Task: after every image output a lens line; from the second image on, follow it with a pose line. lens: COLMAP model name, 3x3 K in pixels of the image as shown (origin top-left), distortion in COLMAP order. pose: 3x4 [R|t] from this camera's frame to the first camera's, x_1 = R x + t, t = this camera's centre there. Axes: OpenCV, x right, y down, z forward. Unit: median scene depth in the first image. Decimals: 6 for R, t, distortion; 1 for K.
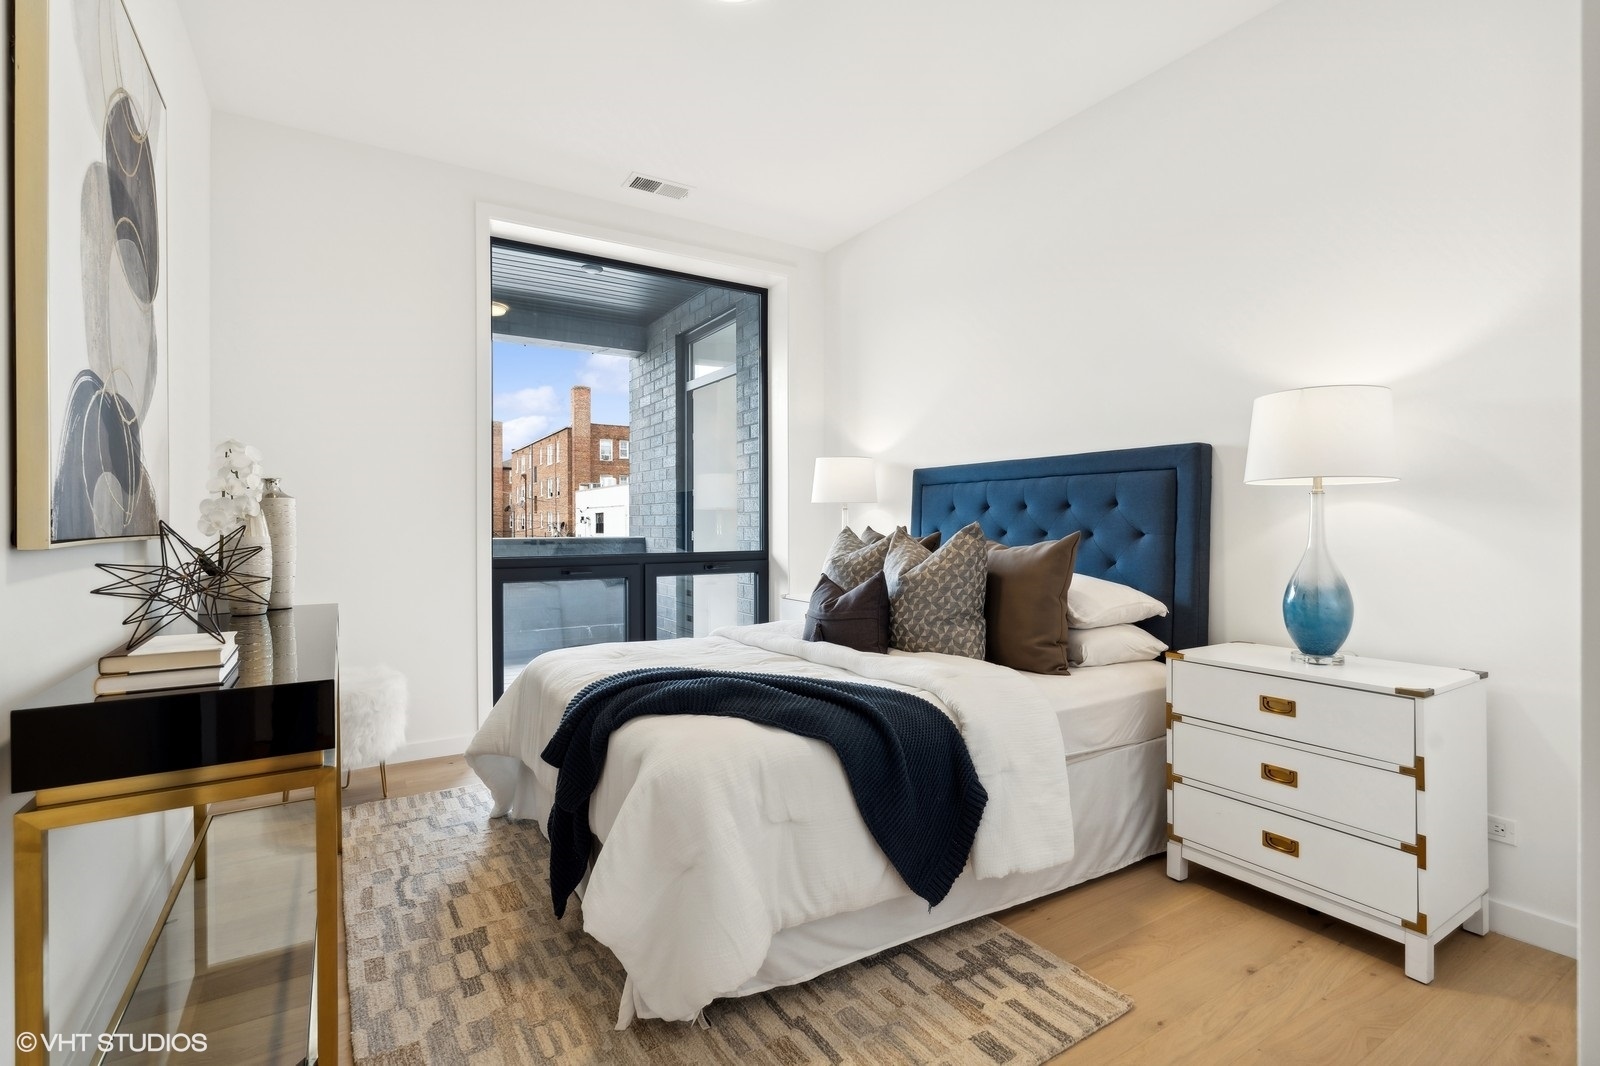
lens RADIAL K [[731.8, 0, 800.0], [0, 731.8, 533.0], [0, 0, 1]] dist [-0.000516, 0.000028]
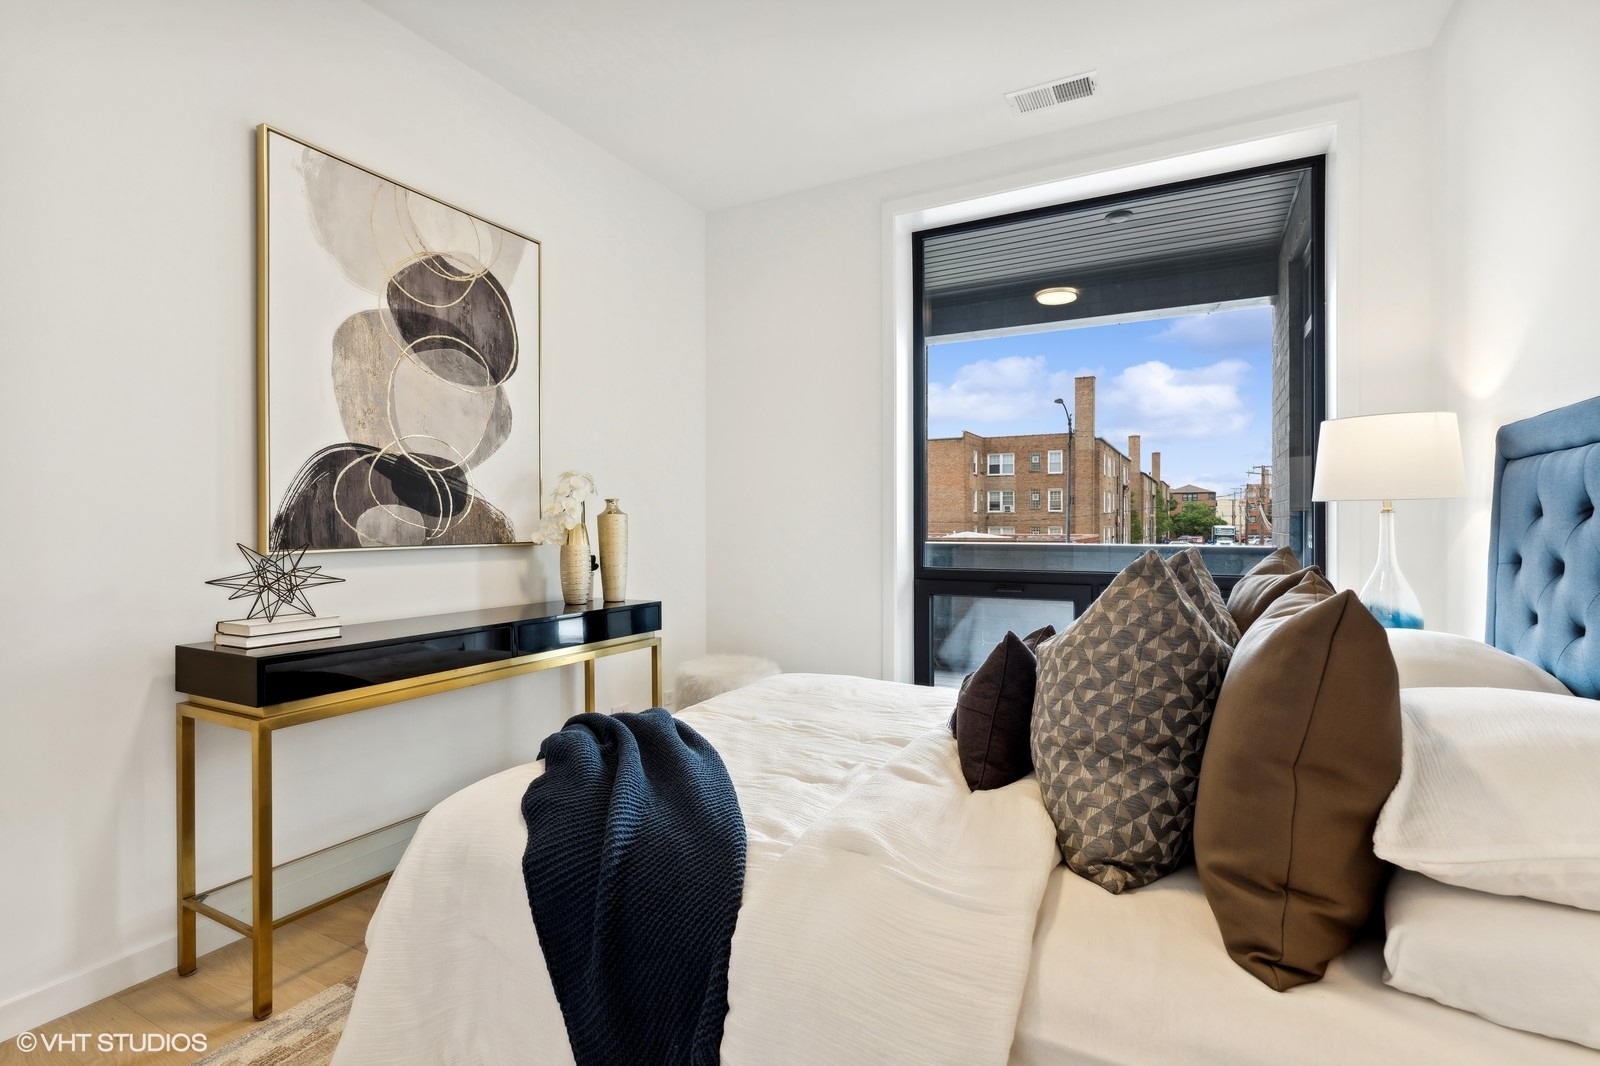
lens RADIAL K [[748.6, 0, 800.0], [0, 748.6, 533.0], [0, 0, 1]] dist [-0.000032, 0.000280]
pose [[0.500349, 0.014067, -0.865709, 0.543793], [-0.010311, 0.999894, 0.010288, -0.029519], [0.865762, 0.003778, 0.500441, 0.589056]]
